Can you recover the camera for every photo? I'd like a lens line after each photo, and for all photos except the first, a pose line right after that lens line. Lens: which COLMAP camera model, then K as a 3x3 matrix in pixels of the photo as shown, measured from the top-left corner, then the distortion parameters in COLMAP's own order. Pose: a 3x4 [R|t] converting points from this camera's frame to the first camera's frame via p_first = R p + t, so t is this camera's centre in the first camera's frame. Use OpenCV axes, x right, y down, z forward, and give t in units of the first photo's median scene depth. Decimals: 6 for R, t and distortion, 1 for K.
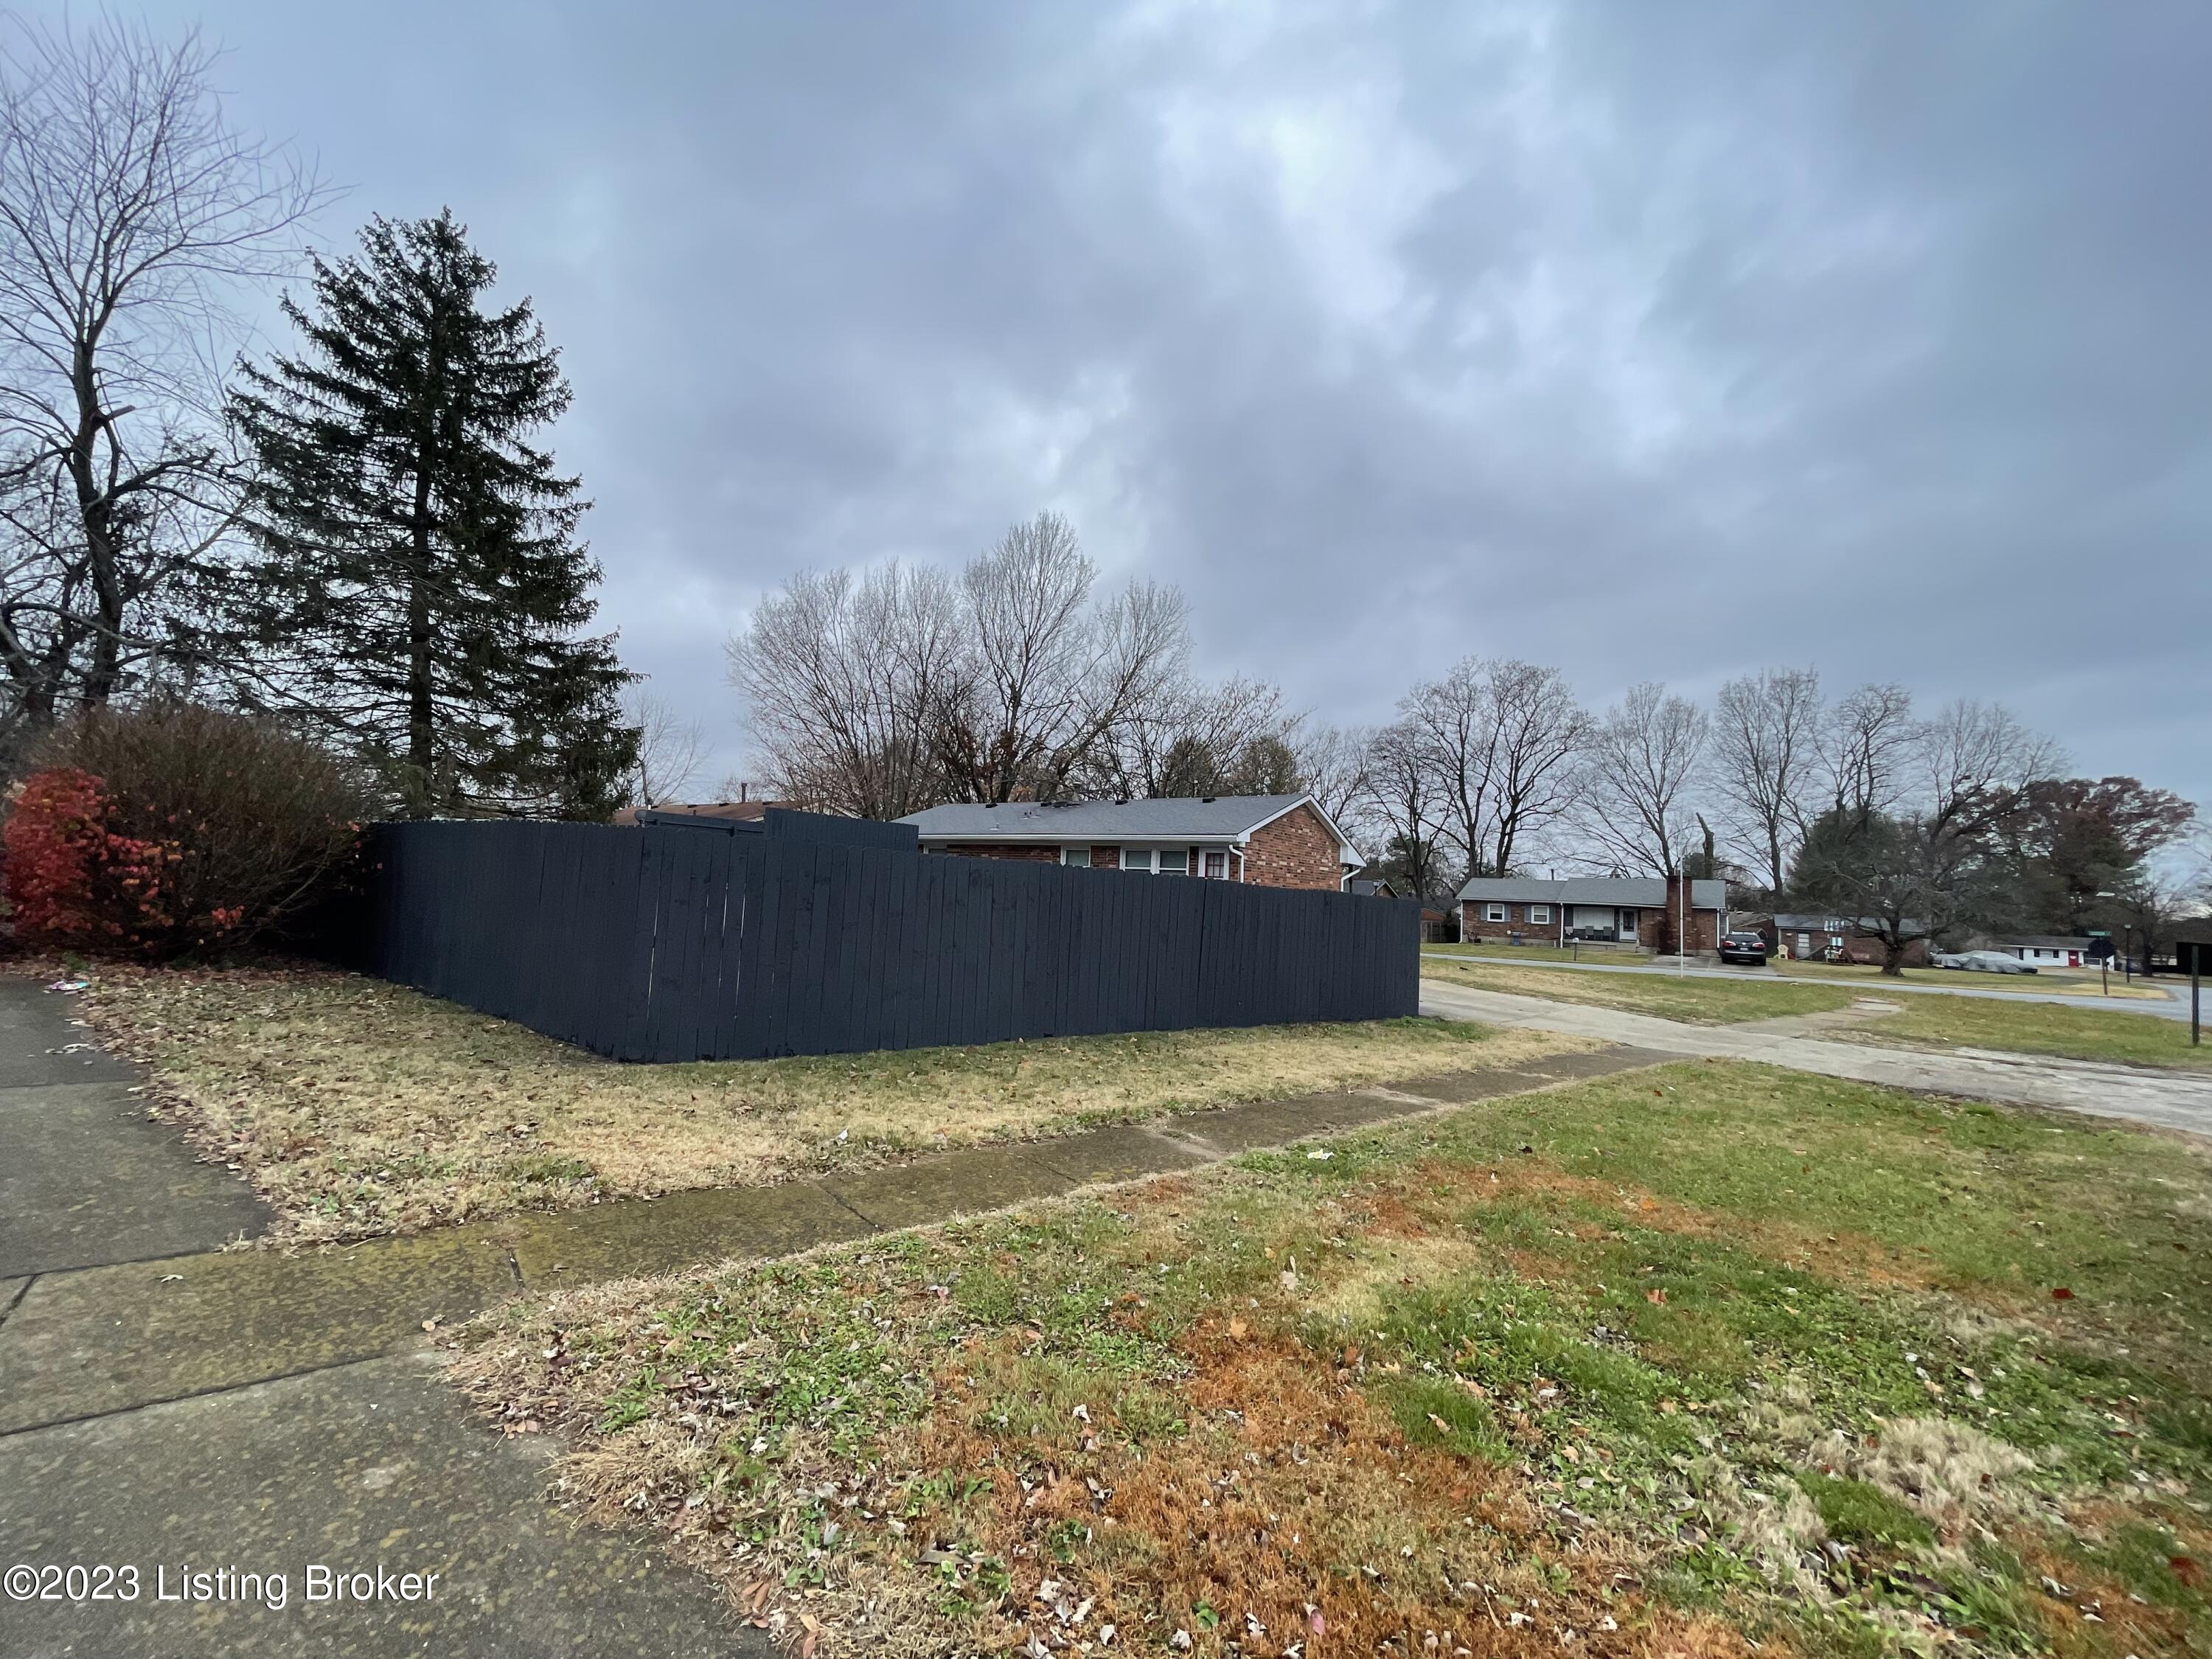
lens RADIAL K [[895.3, 0, 1098.9], [0, 895.3, 829.3], [0, 0, 1]] dist [0.000188, -0.000023]
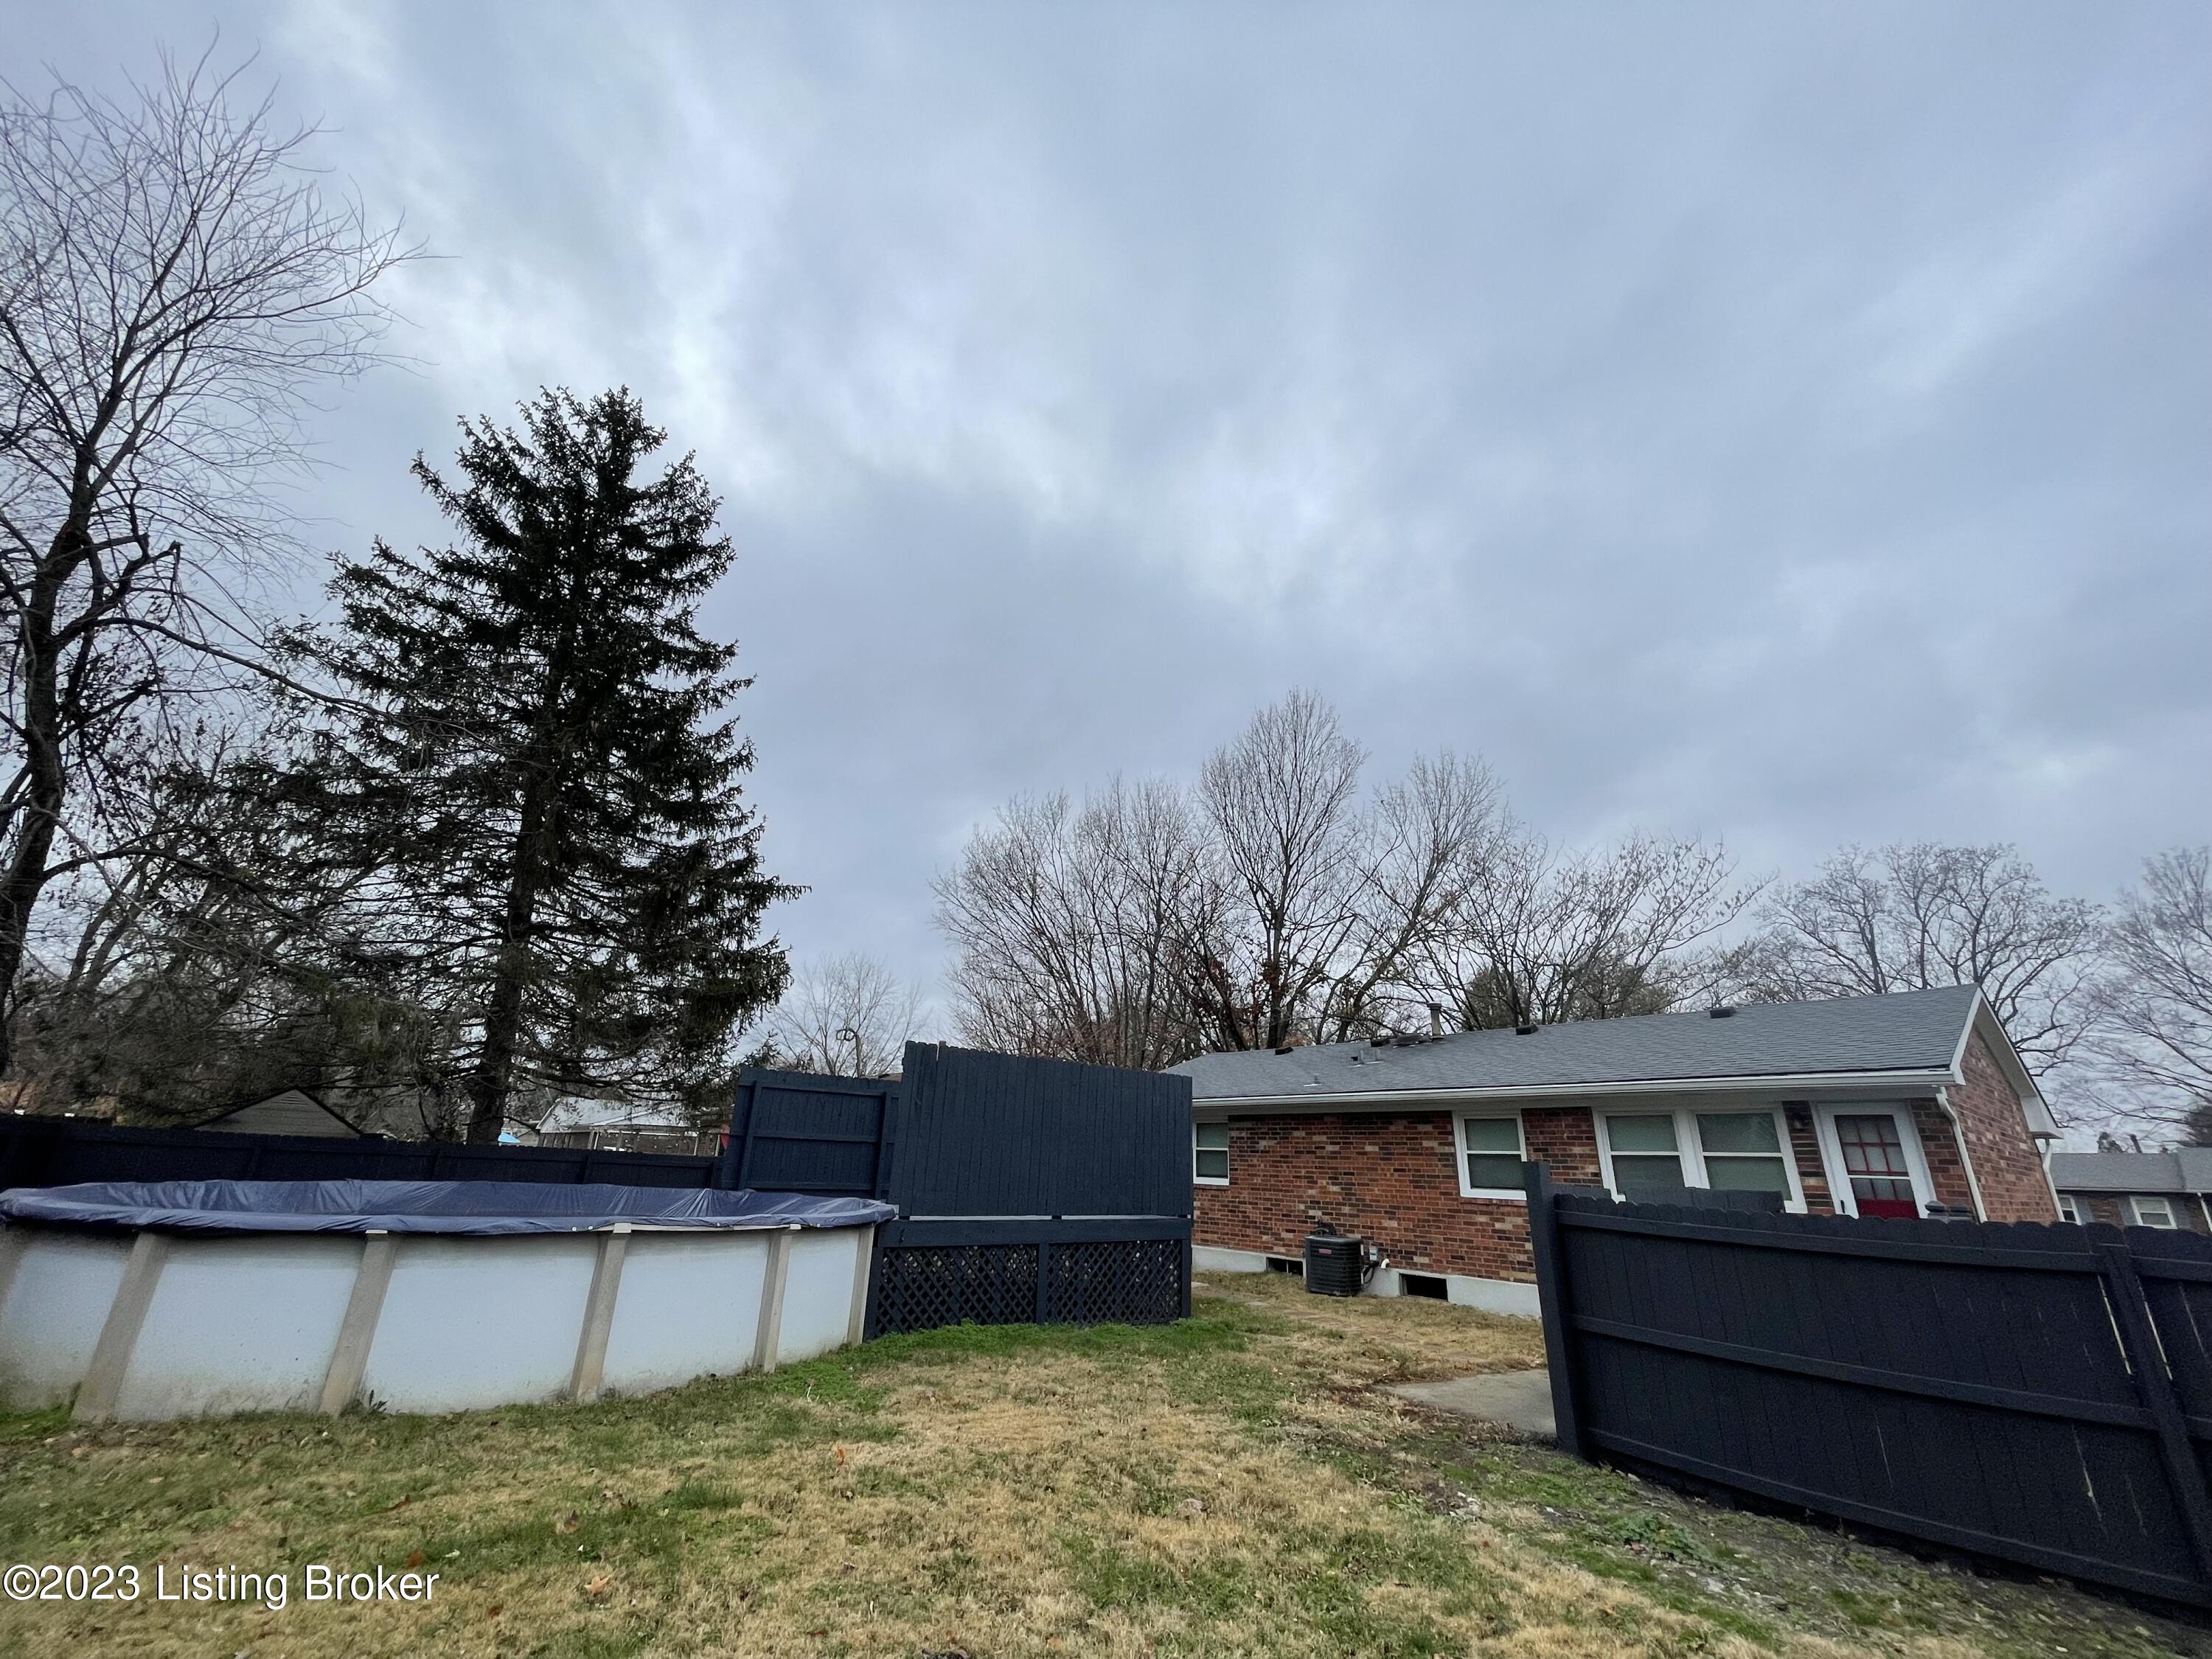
lens RADIAL K [[895.3, 0, 1098.9], [0, 895.3, 829.3], [0, 0, 1]] dist [0.000188, -0.000023]
pose [[0.968378, -0.099559, -0.228763, -0.057740], [0.028329, 0.954877, -0.295648, 0.005639], [0.247875, 0.279819, 0.927502, 0.222796]]
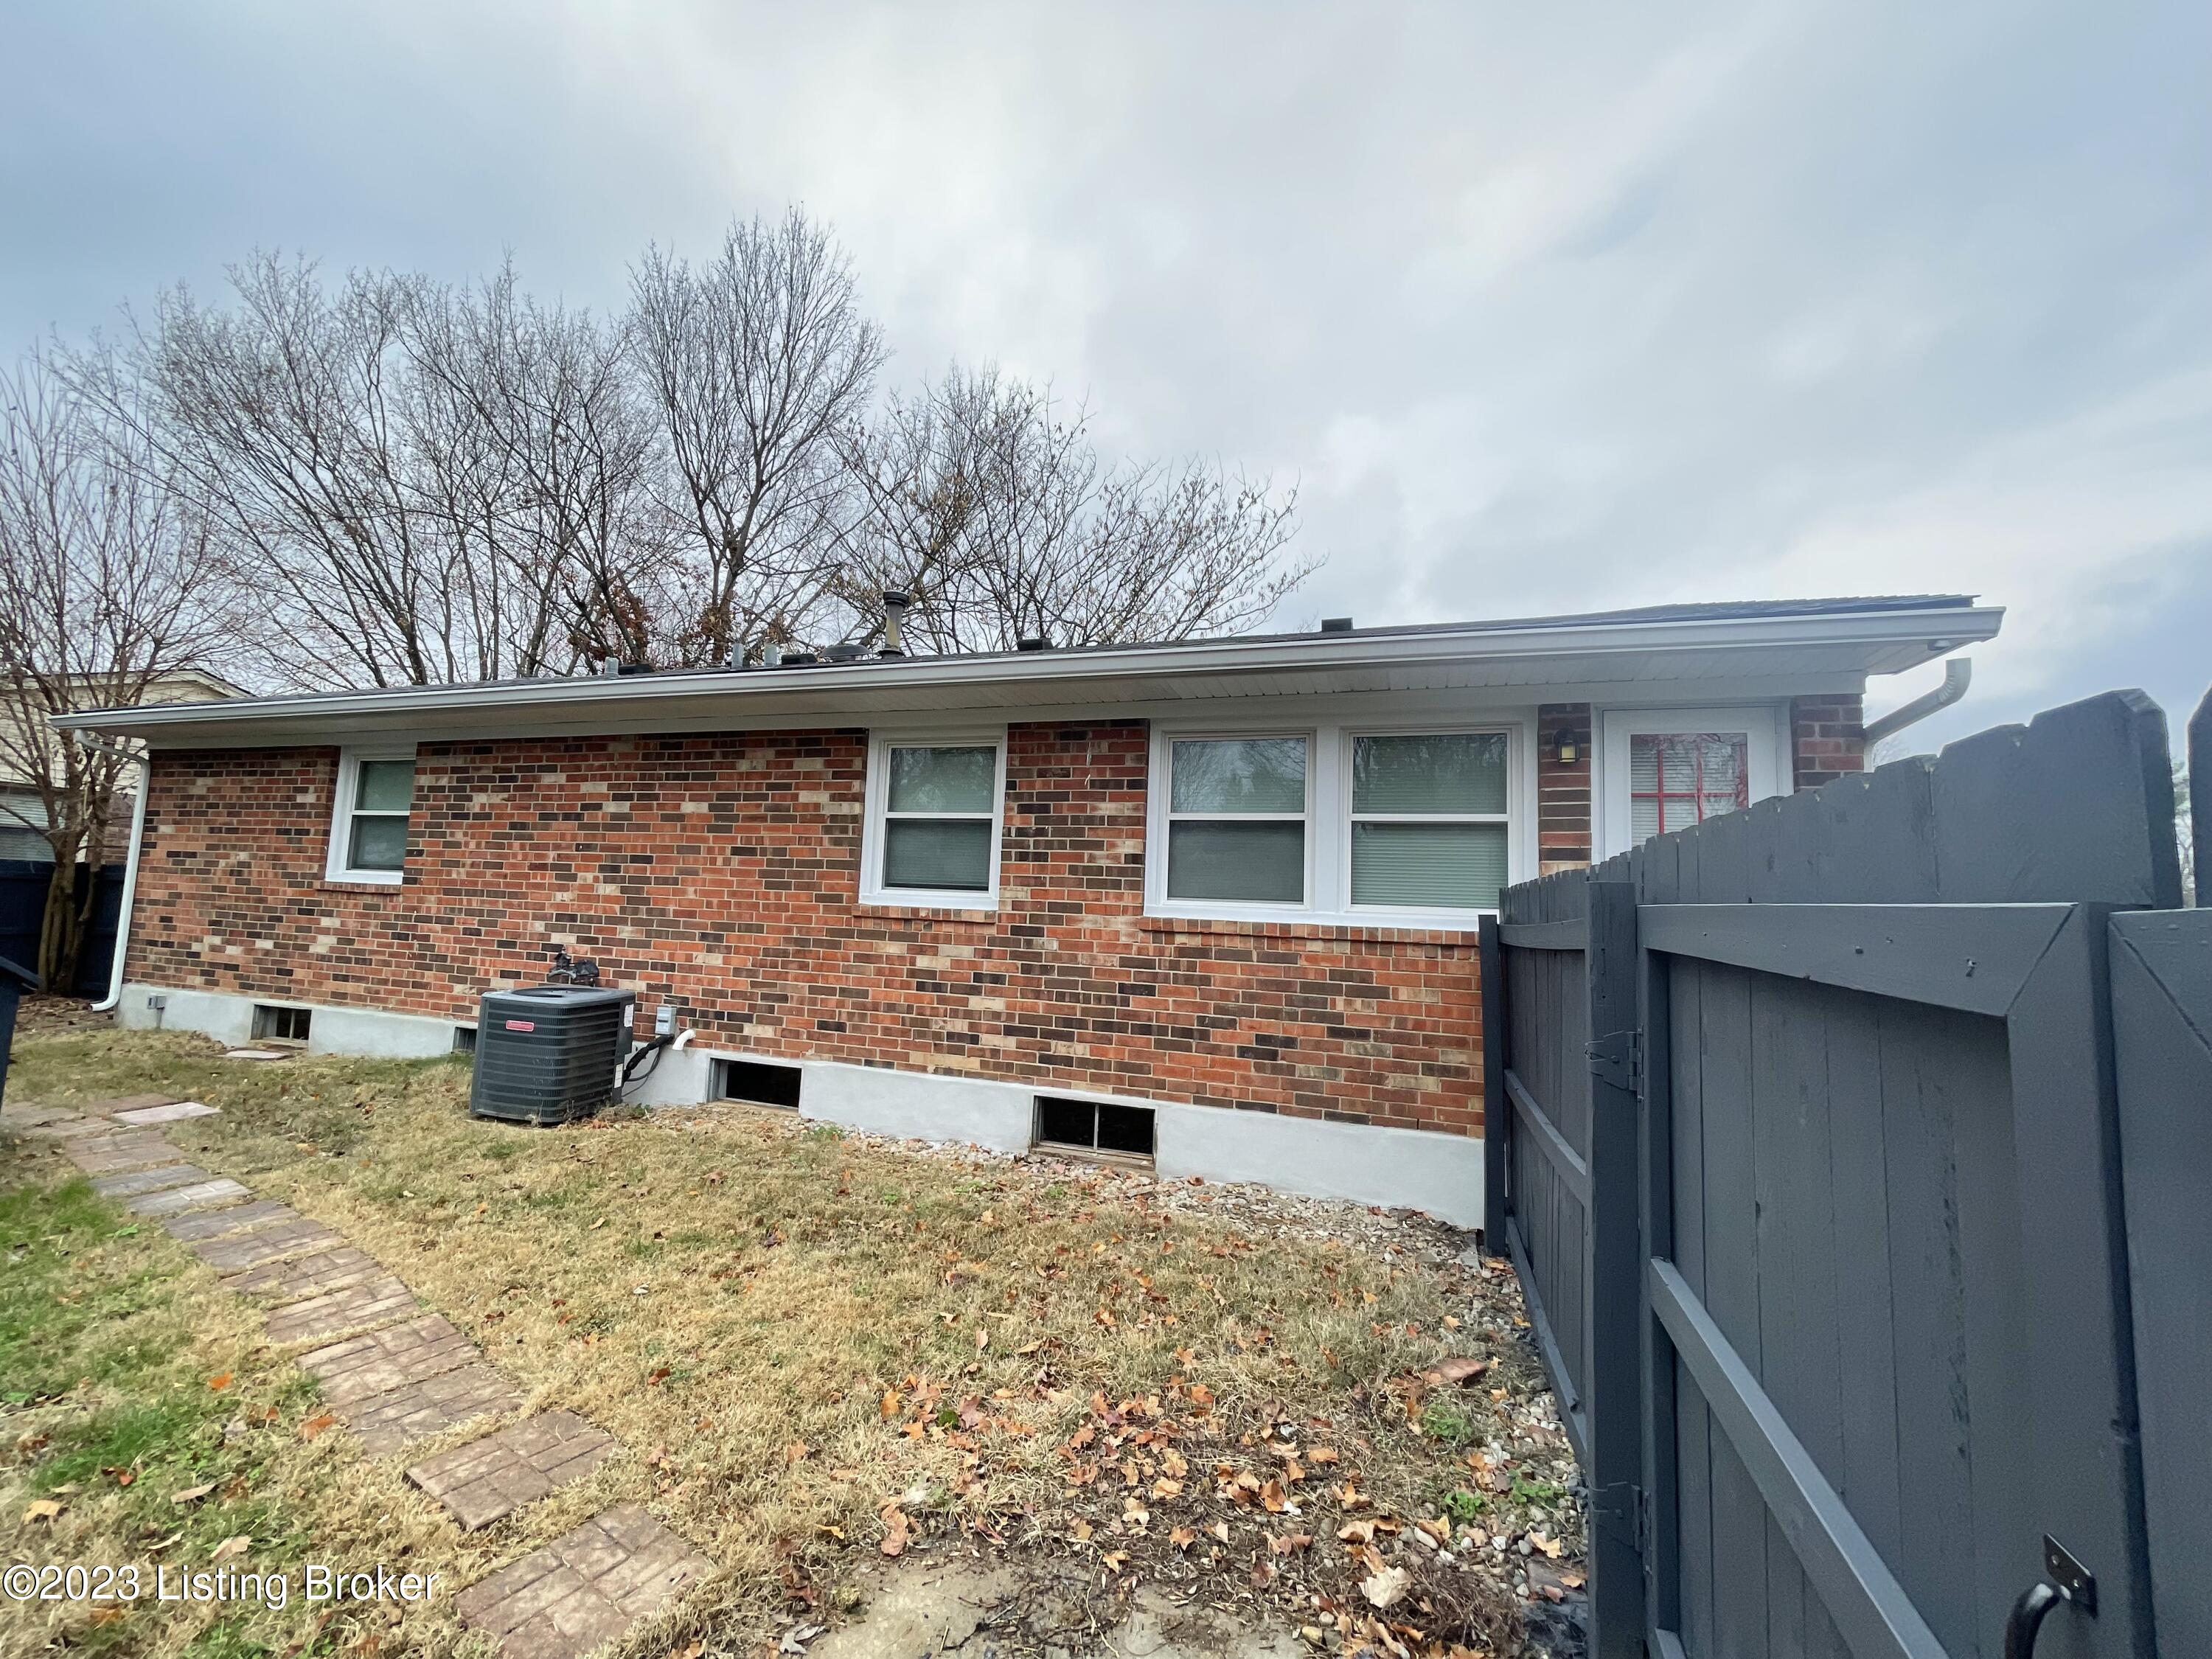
lens RADIAL K [[895.3, 0, 1098.9], [0, 895.3, 829.3], [0, 0, 1]] dist [0.000188, -0.000023]
pose [[0.960991, 0.018959, 0.275929, -0.026326], [-0.018419, 0.999820, -0.004549, 0.024768], [-0.275965, -0.000711, 0.961167, 0.407576]]
